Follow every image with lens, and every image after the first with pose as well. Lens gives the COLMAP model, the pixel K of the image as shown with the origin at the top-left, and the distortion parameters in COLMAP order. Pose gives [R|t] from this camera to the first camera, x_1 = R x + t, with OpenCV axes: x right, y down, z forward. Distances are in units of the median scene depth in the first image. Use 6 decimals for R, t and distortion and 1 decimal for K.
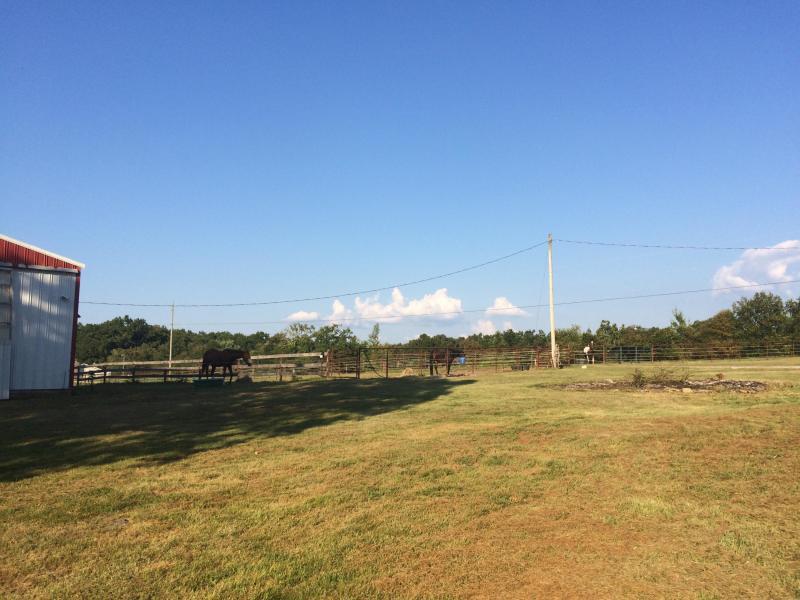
lens RADIAL K [[689.2, 0, 400.0], [0, 689.2, 300.0], [0, 0, 1]] dist [0.005593, 0.001444]
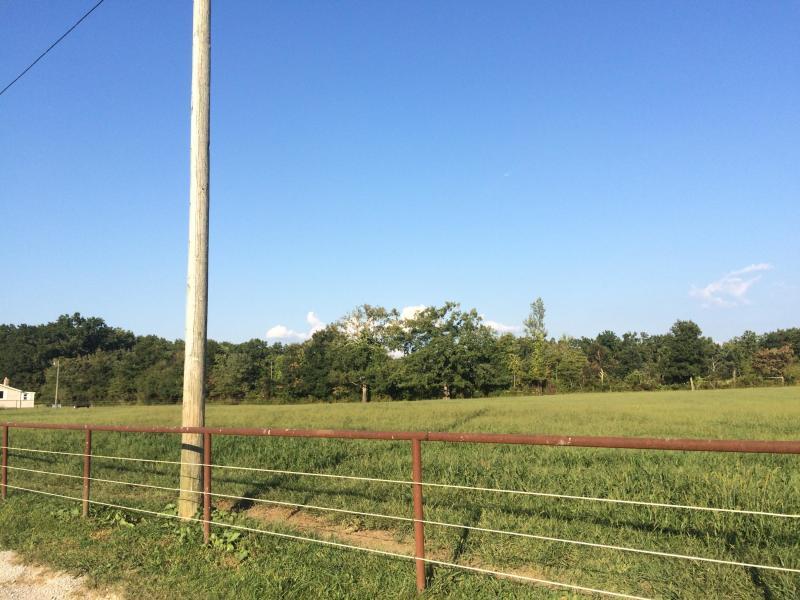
lens RADIAL K [[689.2, 0, 400.0], [0, 689.2, 300.0], [0, 0, 1]] dist [0.005593, 0.001444]
pose [[0.999110, -0.000128, 0.042171, -0.096812], [0.001163, 0.999699, -0.024514, 0.028635], [-0.042155, 0.024541, 0.998810, 0.286344]]
